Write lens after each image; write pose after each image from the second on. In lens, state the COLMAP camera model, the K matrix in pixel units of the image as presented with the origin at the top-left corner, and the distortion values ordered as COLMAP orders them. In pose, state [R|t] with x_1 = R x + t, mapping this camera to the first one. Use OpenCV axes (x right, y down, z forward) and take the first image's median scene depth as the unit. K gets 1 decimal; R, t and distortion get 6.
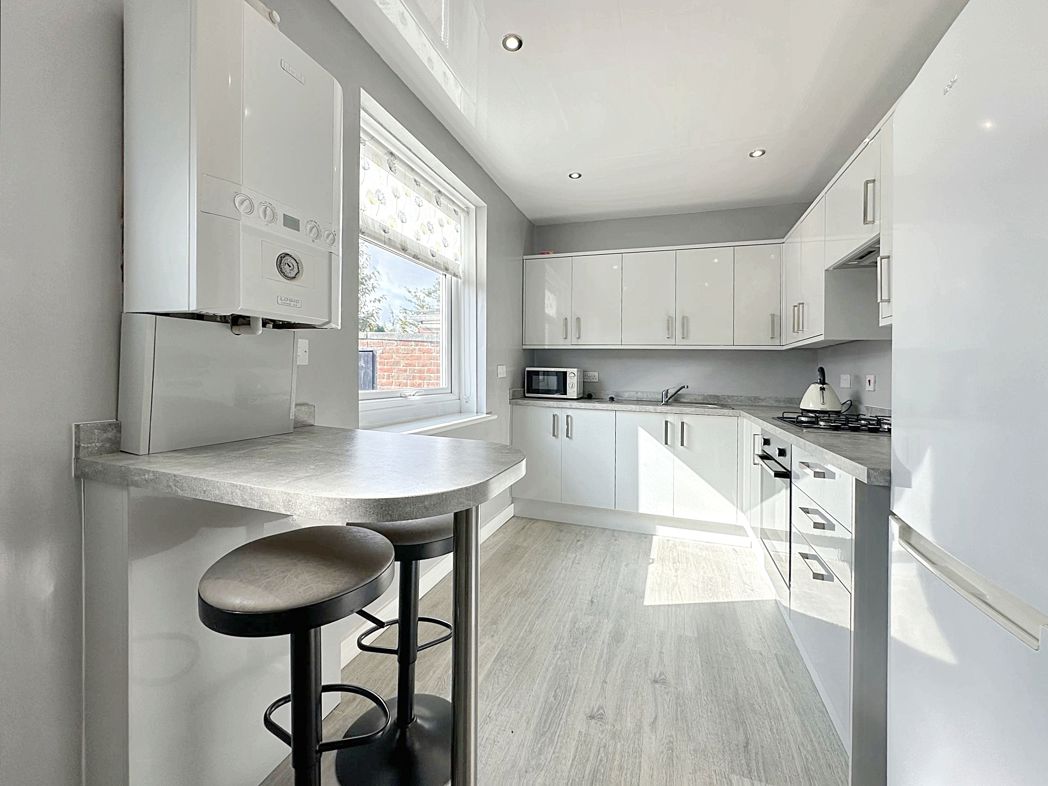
lens RADIAL K [[418.6, 0, 529.2], [0, 418.6, 391.1], [0, 0, 1]] dist [-0.002358, -0.000057]
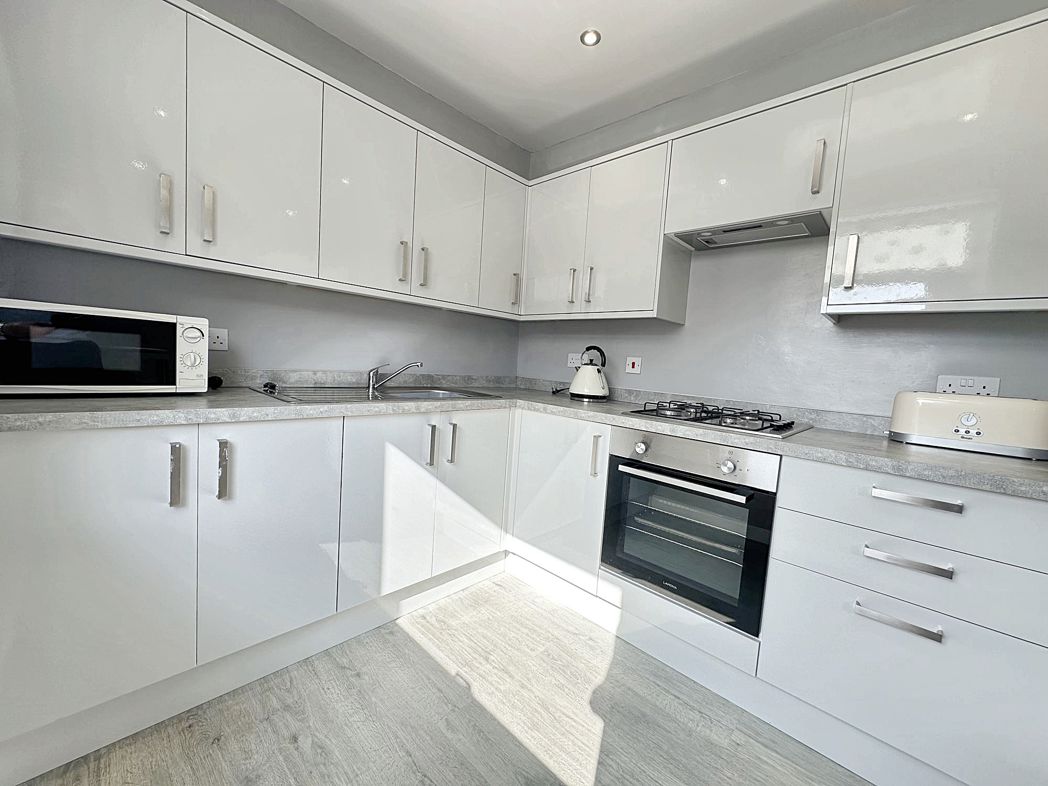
lens RADIAL K [[418.6, 0, 529.2], [0, 418.6, 391.1], [0, 0, 1]] dist [-0.002358, -0.000057]
pose [[0.429085, -0.061635, 0.901159, -0.135128], [-0.019289, 0.996816, 0.077362, -0.024265], [-0.903058, -0.050578, 0.426530, 0.627495]]
